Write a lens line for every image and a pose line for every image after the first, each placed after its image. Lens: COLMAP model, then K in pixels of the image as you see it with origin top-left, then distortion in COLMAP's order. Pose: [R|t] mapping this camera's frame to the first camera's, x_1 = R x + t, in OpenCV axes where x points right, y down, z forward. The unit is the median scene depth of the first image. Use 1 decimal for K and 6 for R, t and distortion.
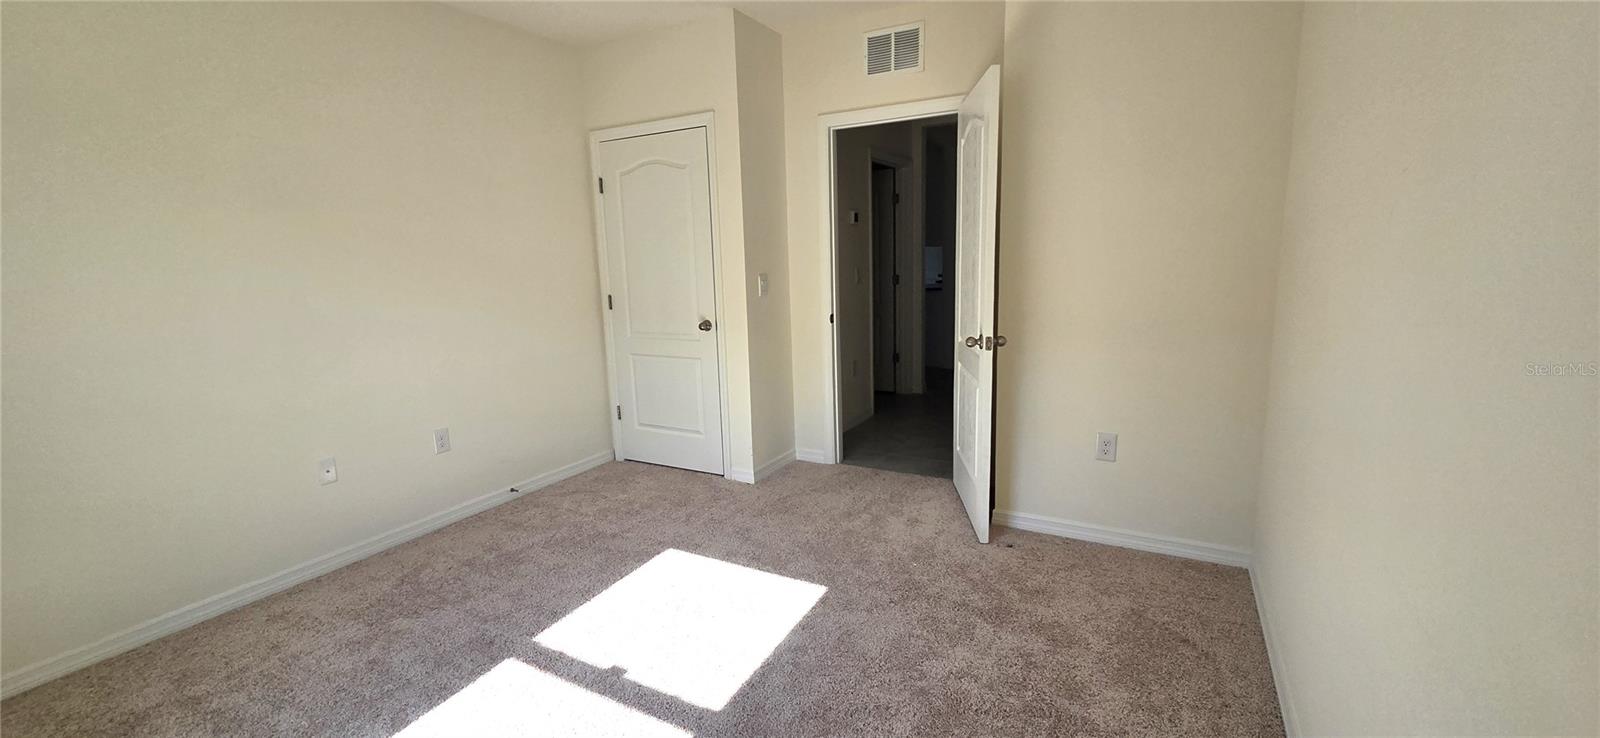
lens RADIAL K [[657.0, 0, 800.0], [0, 657.0, 369.0], [0, 0, 1]] dist [0.000166, 0.000083]
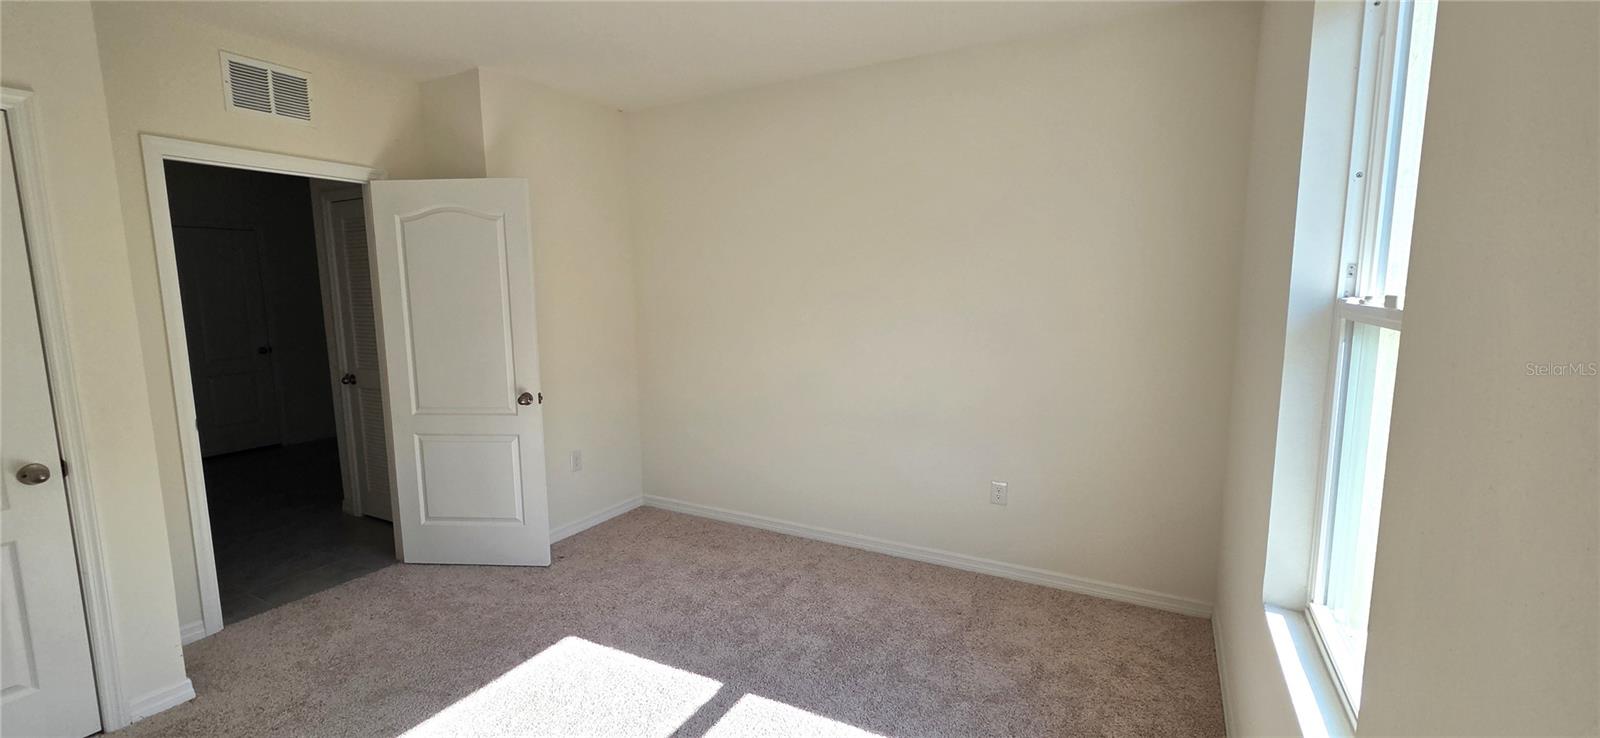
lens RADIAL K [[615.5, 0, 800.0], [0, 615.5, 369.0], [0, 0, 1]] dist [-0.000368, -0.000054]
pose [[0.024190, -0.092478, 0.995421, -0.659540], [0.203715, 0.975276, 0.085656, -0.067501], [-0.978731, 0.200710, 0.042431, 0.378225]]
